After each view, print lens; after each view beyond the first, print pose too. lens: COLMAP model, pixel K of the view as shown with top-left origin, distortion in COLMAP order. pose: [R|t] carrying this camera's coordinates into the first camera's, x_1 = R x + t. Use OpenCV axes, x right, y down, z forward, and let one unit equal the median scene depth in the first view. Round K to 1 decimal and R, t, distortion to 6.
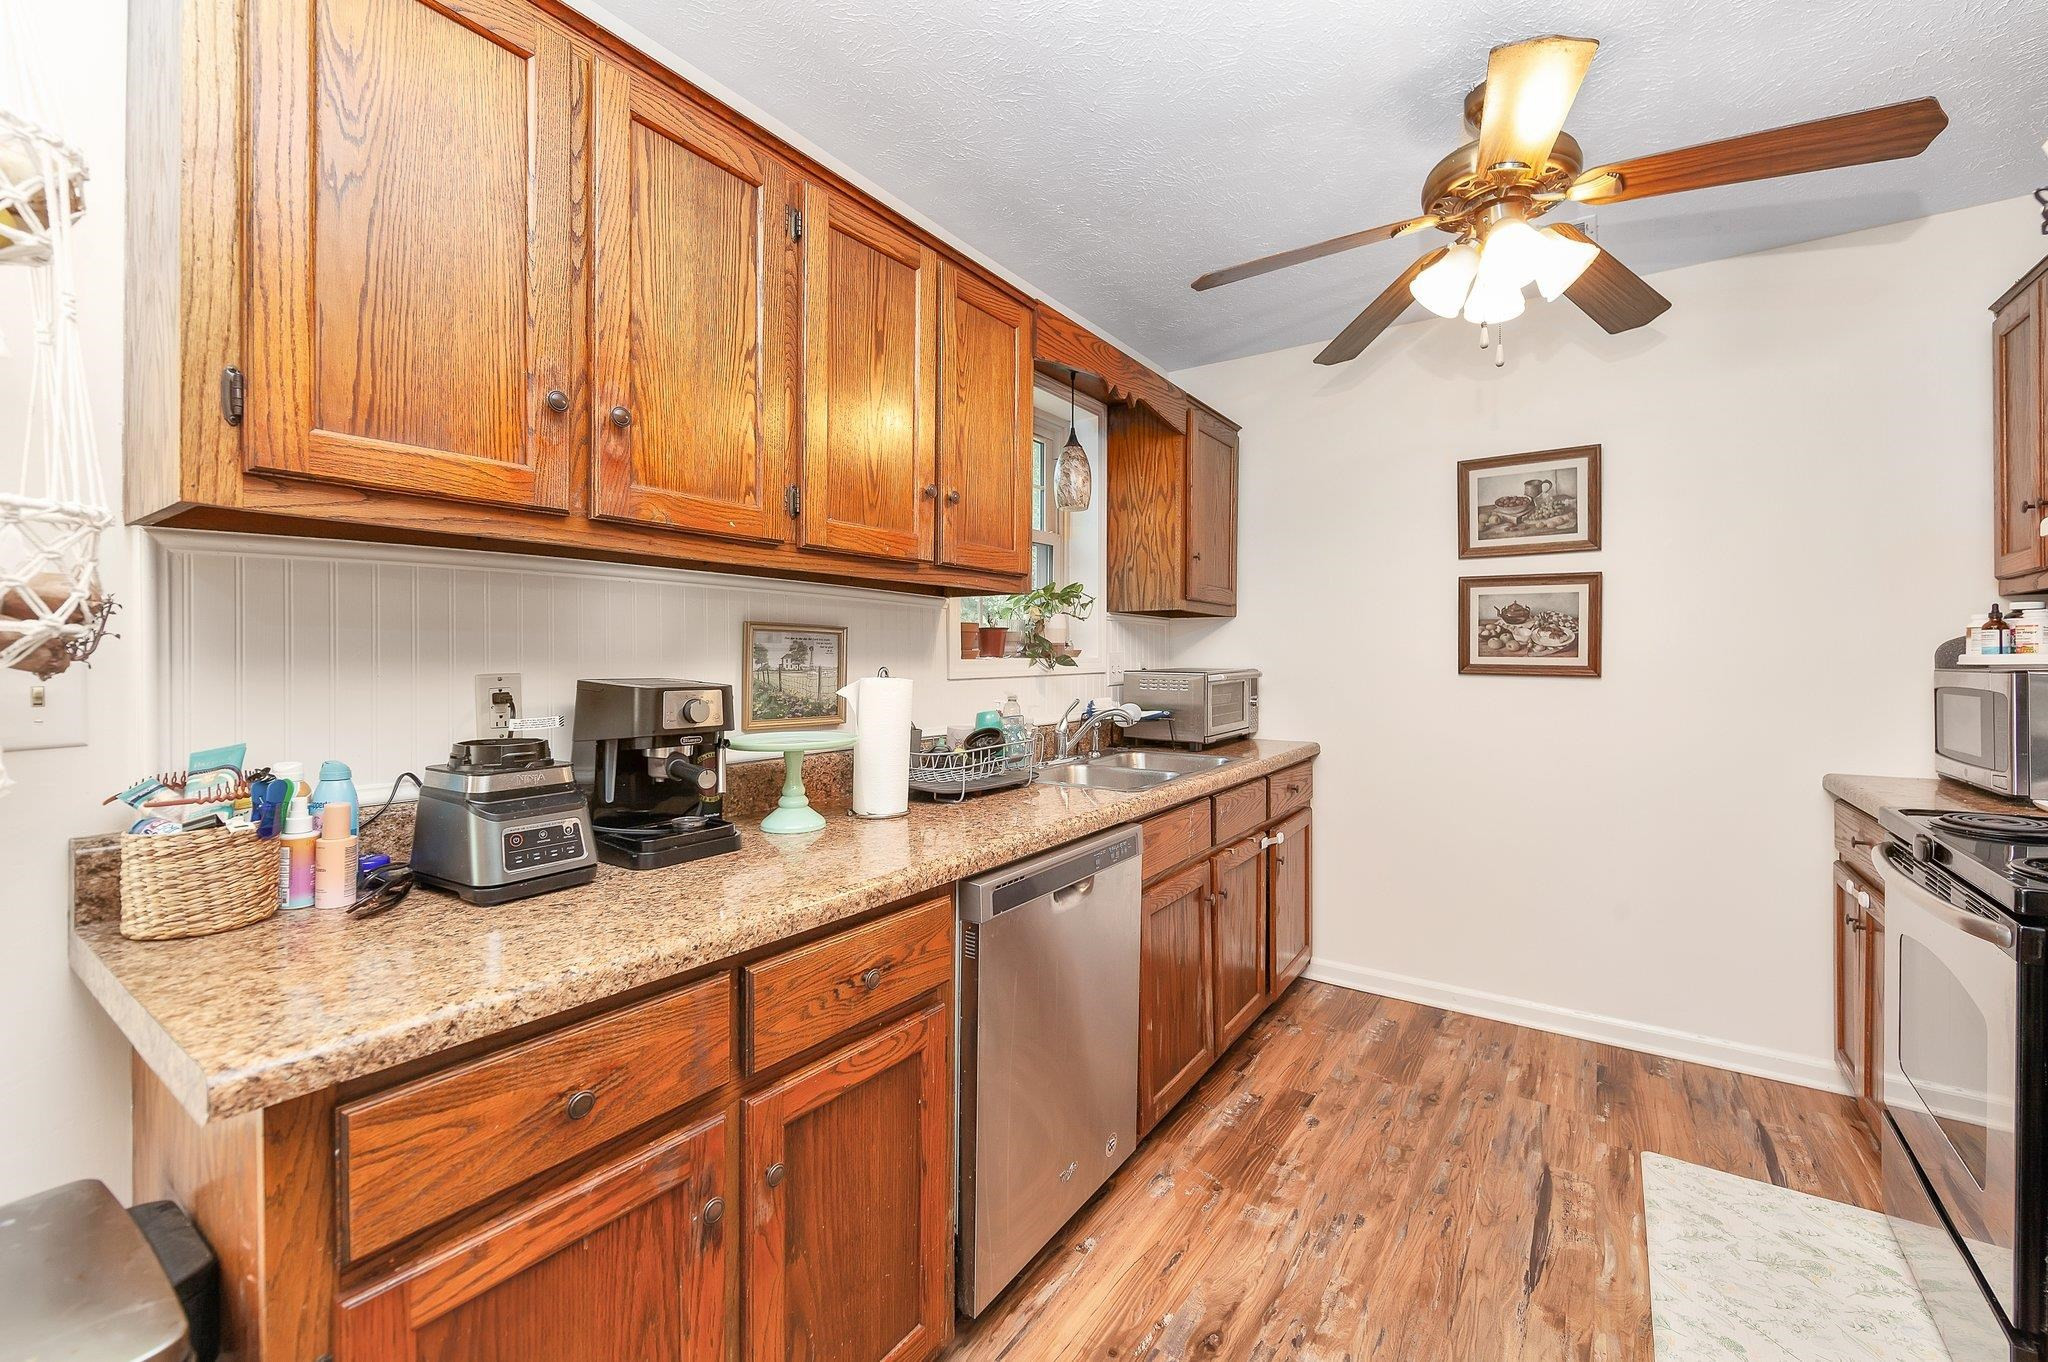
lens RADIAL K [[832.9, 0, 1048.6], [0, 832.9, 657.3], [0, 0, 1]] dist [-0.002750, -0.000162]
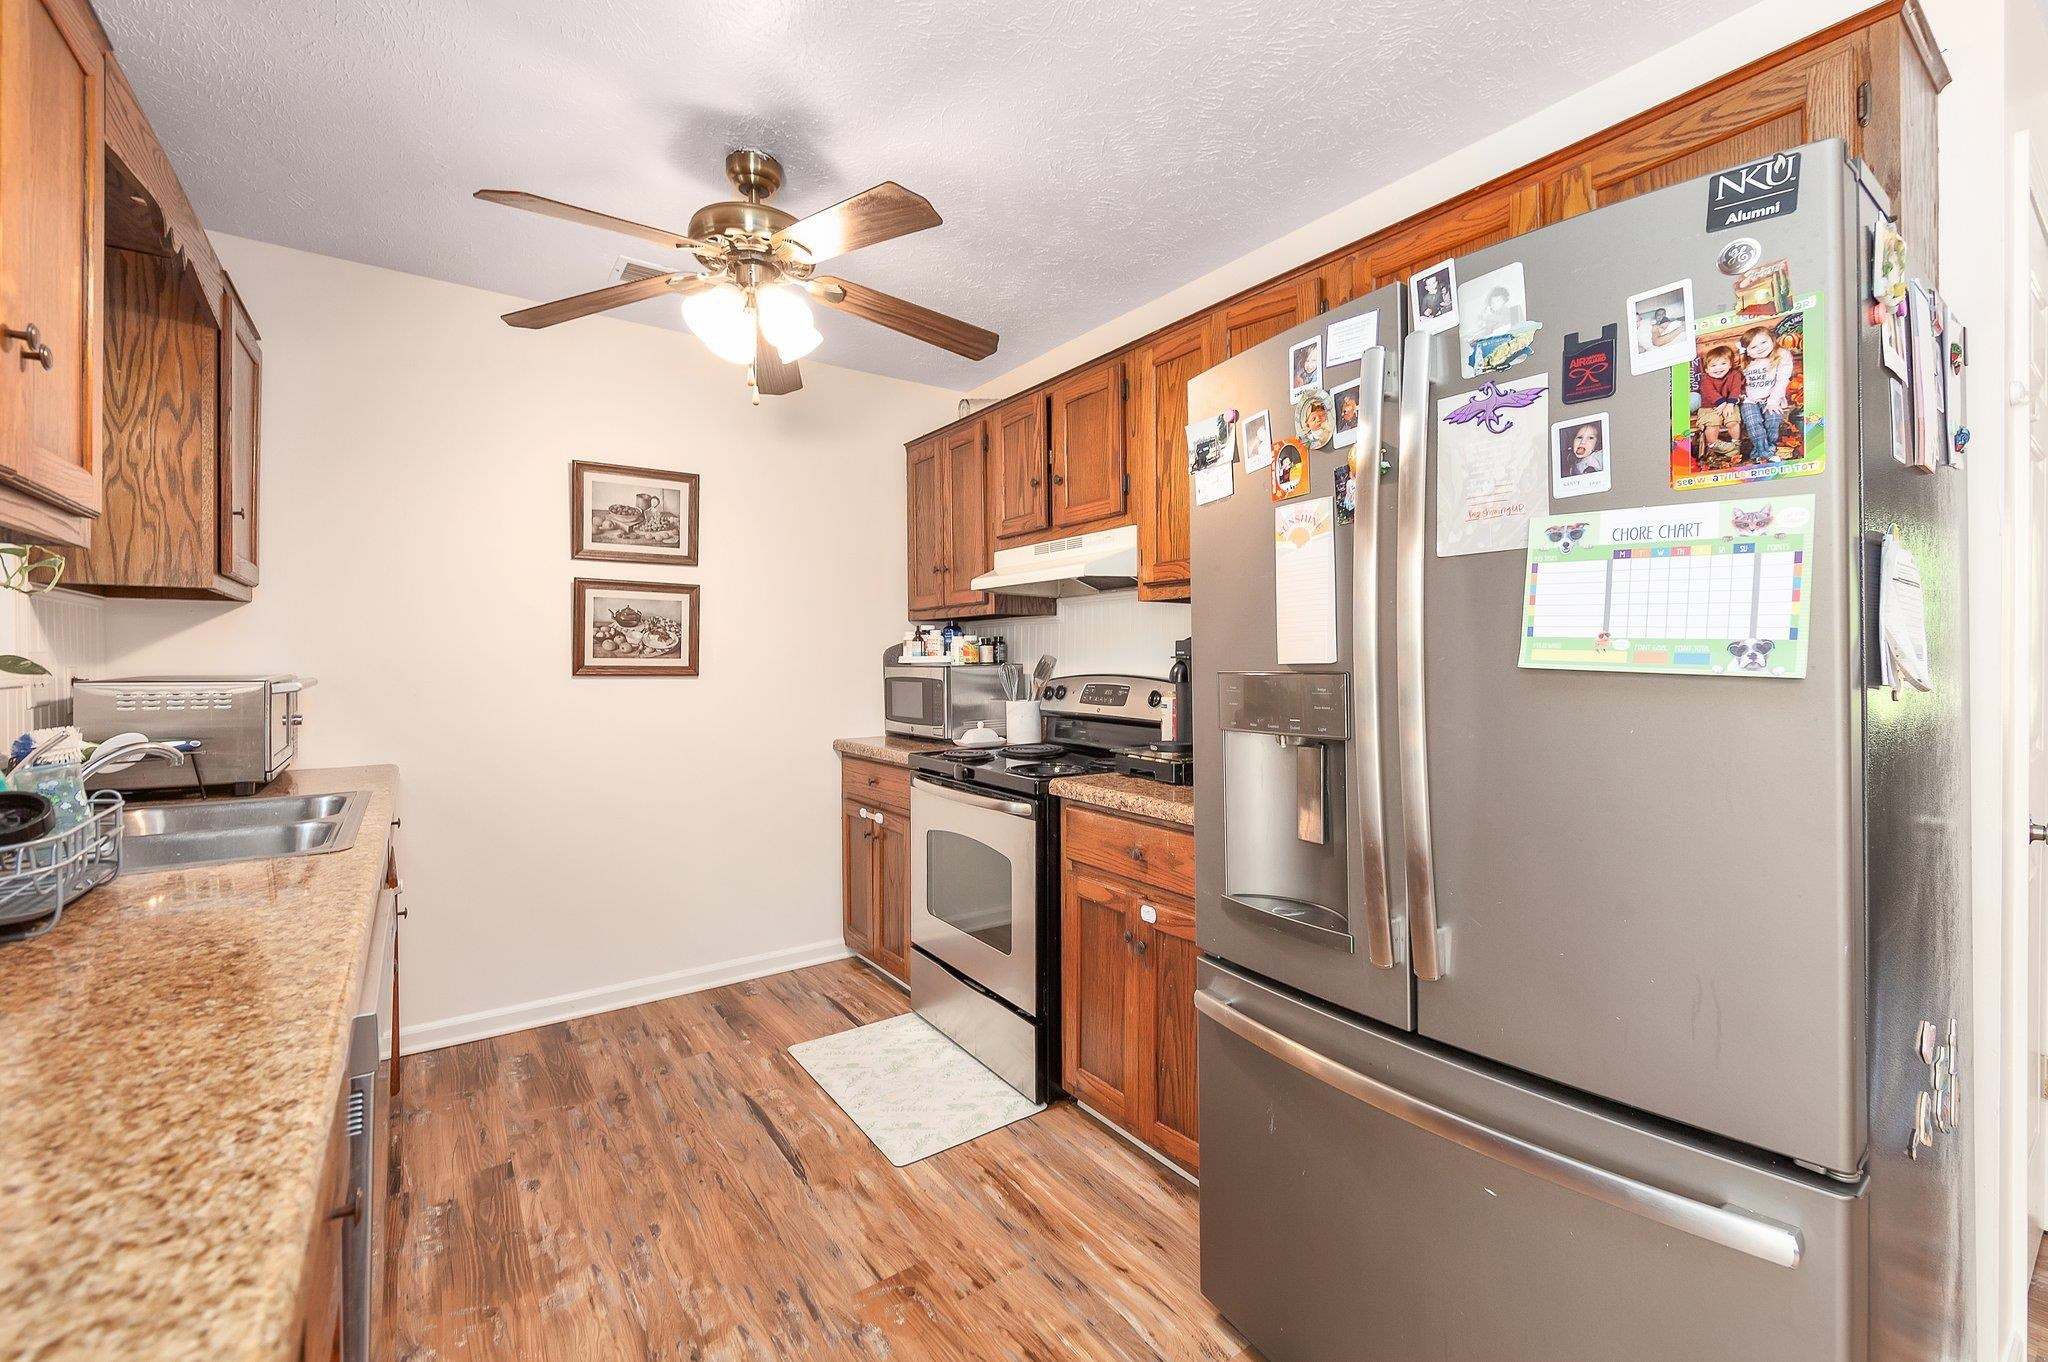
lens RADIAL K [[836.1, 0, 1040.7], [0, 836.1, 659.5], [0, 0, 1]] dist [-0.001513, -0.000526]
pose [[0.342907, -0.002925, 0.939365, -0.283016], [0.002022, 0.999995, 0.002375, -0.000384], [-0.939367, 0.001085, 0.342911, 0.162153]]
